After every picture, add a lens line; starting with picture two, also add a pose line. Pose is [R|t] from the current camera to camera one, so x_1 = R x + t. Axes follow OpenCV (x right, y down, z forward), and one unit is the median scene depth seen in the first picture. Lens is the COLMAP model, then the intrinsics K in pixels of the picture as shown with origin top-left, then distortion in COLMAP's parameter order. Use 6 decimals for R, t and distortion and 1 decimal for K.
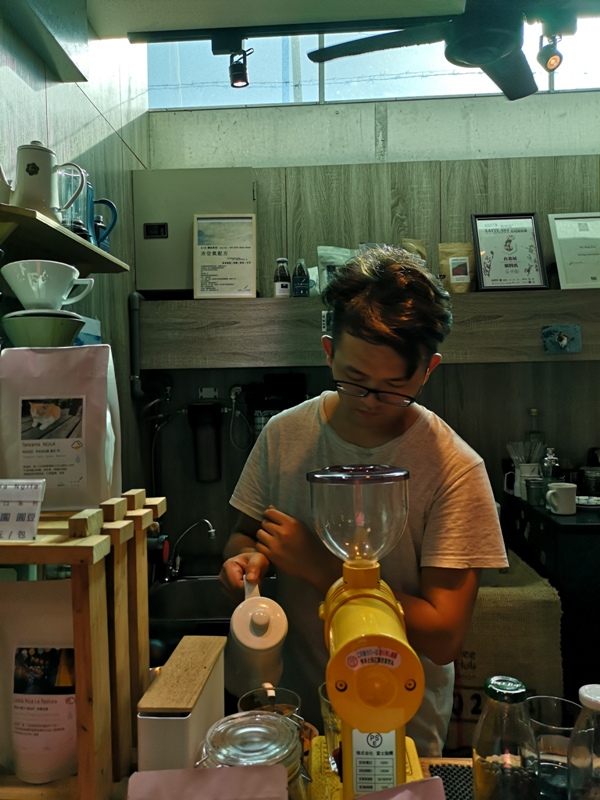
lens RADIAL K [[615.3, 0, 303.1], [0, 615.3, 400.5], [0, 0, 1]] dist [0.059412, -0.064231]
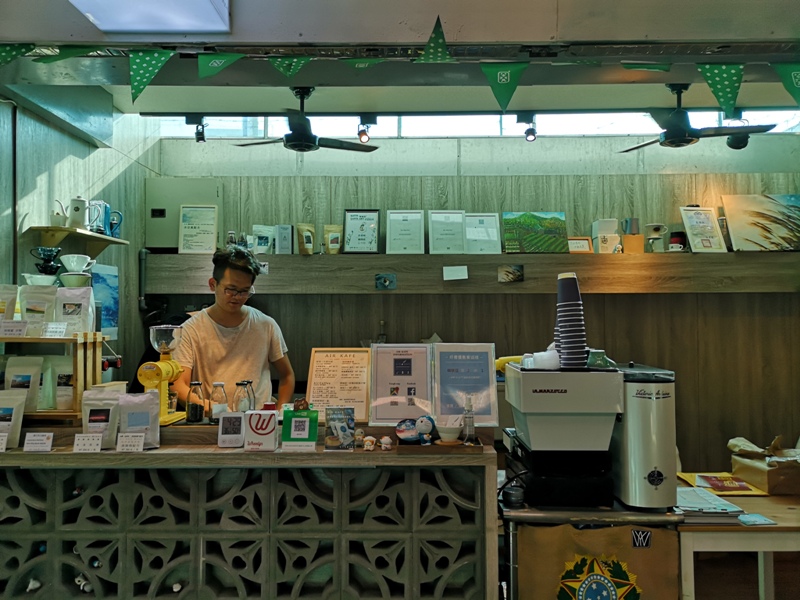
lens RADIAL K [[615.3, 0, 406.6], [0, 615.3, 301.6], [0, 0, 1]] dist [0.059412, -0.064231]
pose [[0.998907, 0.018441, 0.042956, 0.391270], [-0.016716, 0.999052, -0.040185, 0.029036], [-0.043656, 0.039423, 0.998268, -0.759983]]
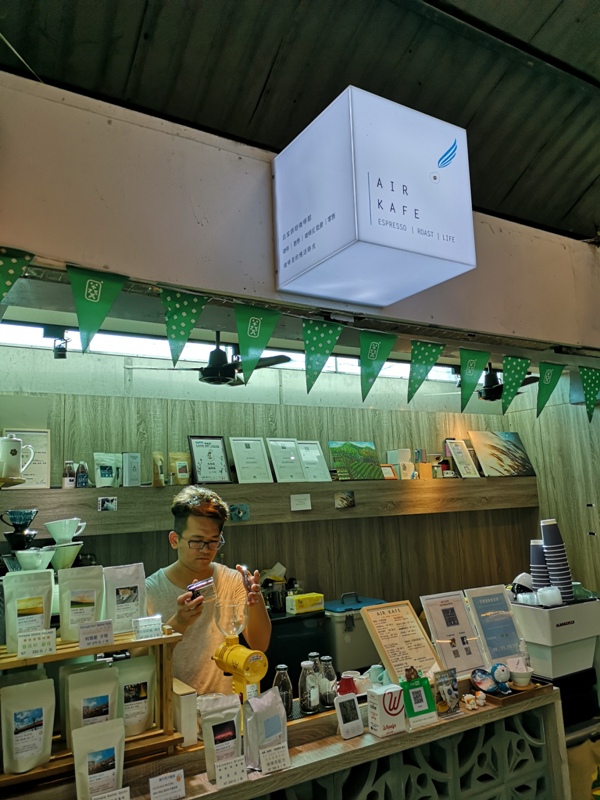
lens RADIAL K [[615.3, 0, 299.8], [0, 615.3, 400.7], [0, 0, 1]] dist [0.059412, -0.064231]
pose [[0.827427, 0.072987, 0.556810, -0.416212], [0.033874, 0.983226, -0.179219, -0.089212], [-0.560551, 0.167152, 0.811075, -0.529407]]
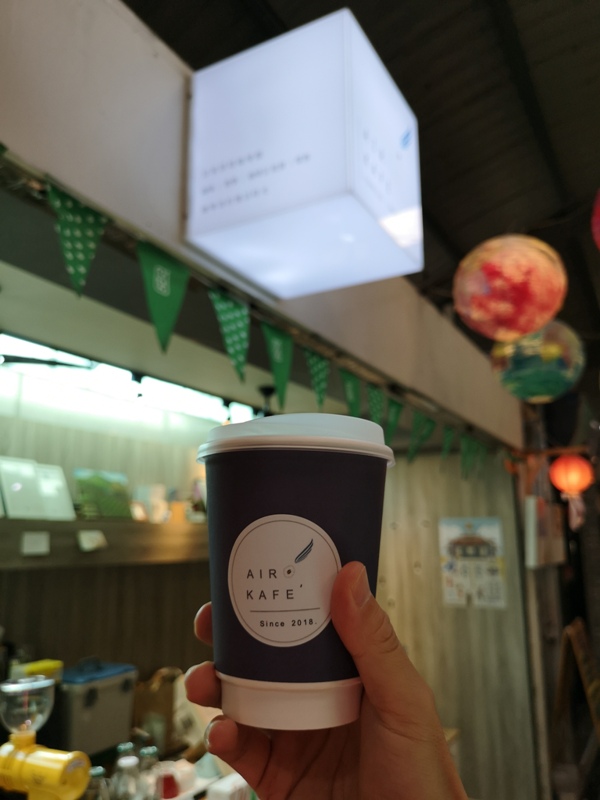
lens RADIAL K [[615.3, 0, 301.6], [0, 615.3, 403.4], [0, 0, 1]] dist [0.059412, -0.064231]
pose [[0.436871, 0.208768, 0.874963, -0.444361], [0.018596, 0.970391, -0.240822, -0.076972], [-0.899332, 0.121479, 0.420053, -0.217969]]
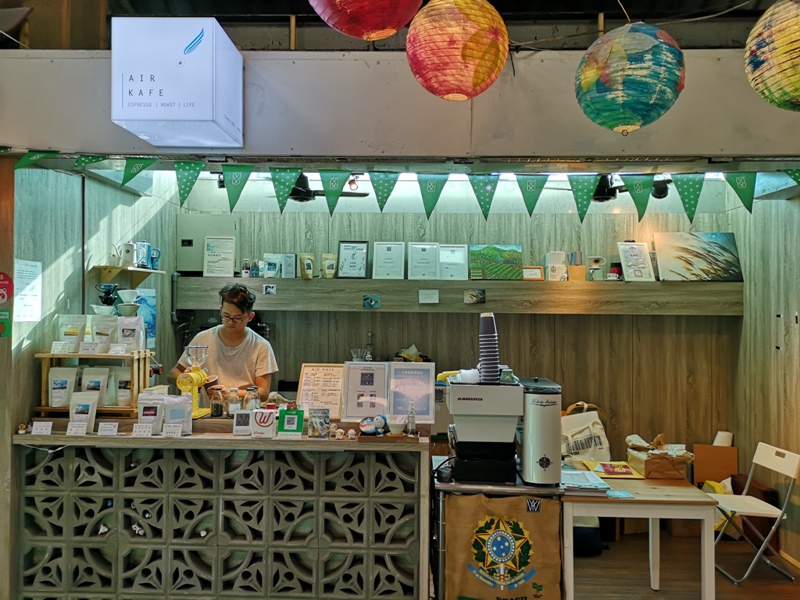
lens RADIAL K [[615.3, 0, 406.6], [0, 615.3, 302.4], [0, 0, 1]] dist [0.059412, -0.064231]
pose [[0.999385, 0.030918, 0.016539, 0.491200], [-0.030513, 0.999242, -0.024173, -0.046452], [-0.017274, 0.023654, 0.999571, -1.140304]]
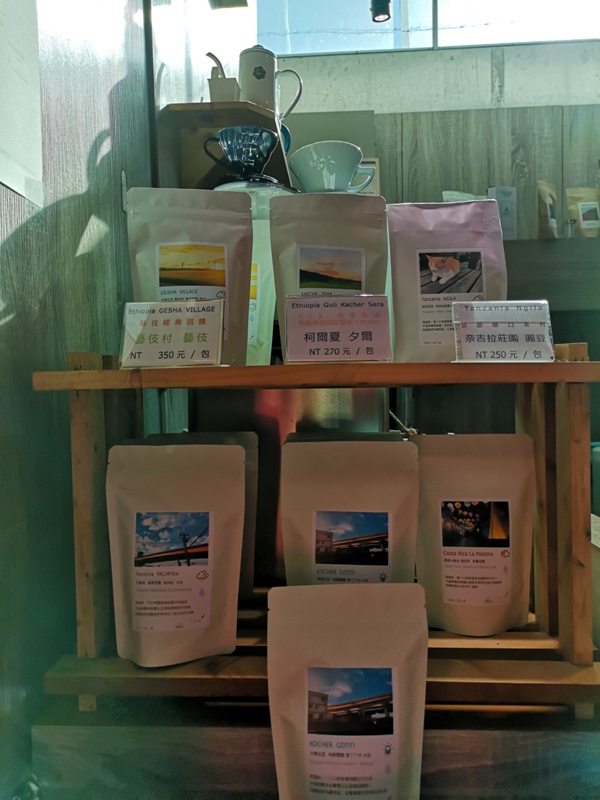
lens RADIAL K [[615.3, 0, 301.3], [0, 615.3, 402.0], [0, 0, 1]] dist [0.059412, -0.064231]
pose [[0.999983, 0.000553, -0.005795, -0.197735], [-0.000448, 0.999836, 0.018127, 0.066465], [0.005804, -0.018124, 0.999819, 0.012715]]
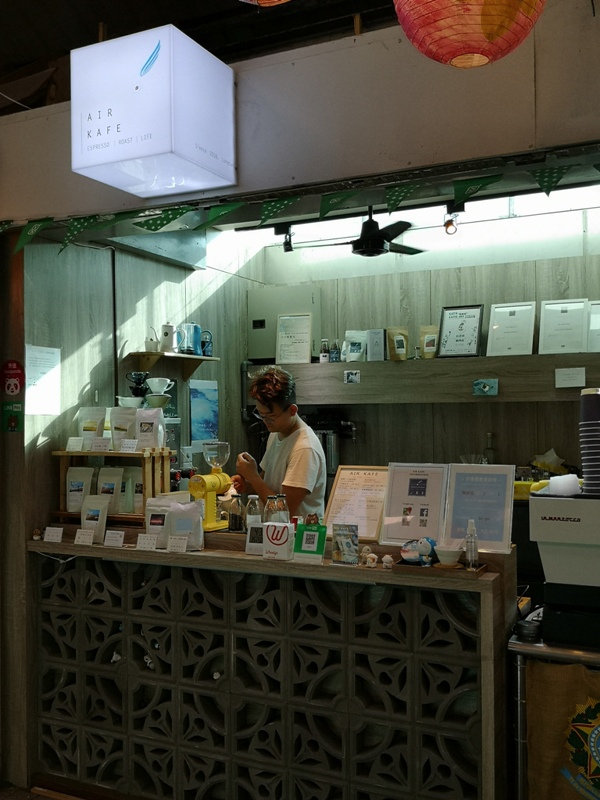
lens RADIAL K [[804.6, 0, 305.3], [0, 804.6, 402.7], [0, 0, 1]] dist [0.005636, 0.000000]
pose [[0.919542, 0.005085, -0.392958, 0.773755], [-0.016042, 0.999569, -0.024604, -0.005476], [0.392663, 0.028928, 0.919227, -1.008205]]
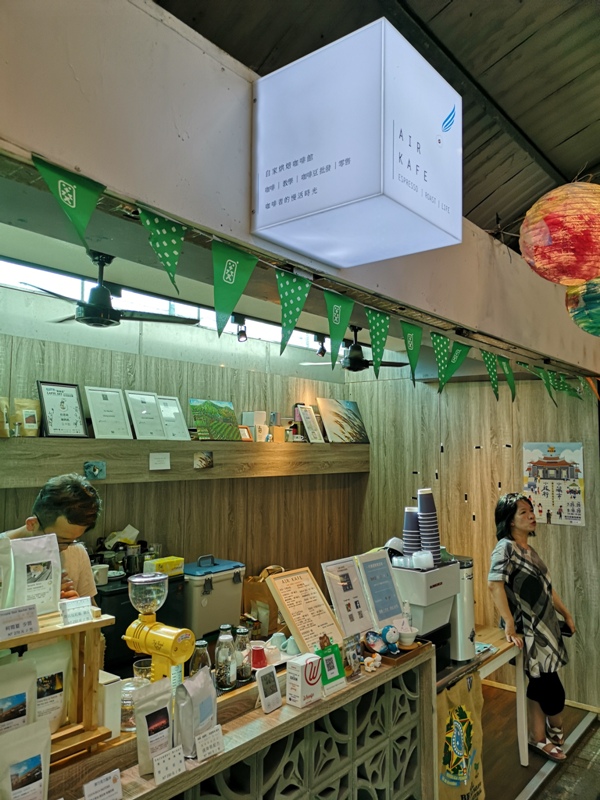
lens RADIAL K [[615.3, 0, 299.9], [0, 615.3, 400.1], [0, 0, 1]] dist [0.059412, -0.064231]
pose [[0.595037, 0.088072, 0.798858, -0.523748], [-0.004226, 0.994307, -0.106473, -0.108288], [-0.803687, 0.059979, 0.592021, -0.339672]]
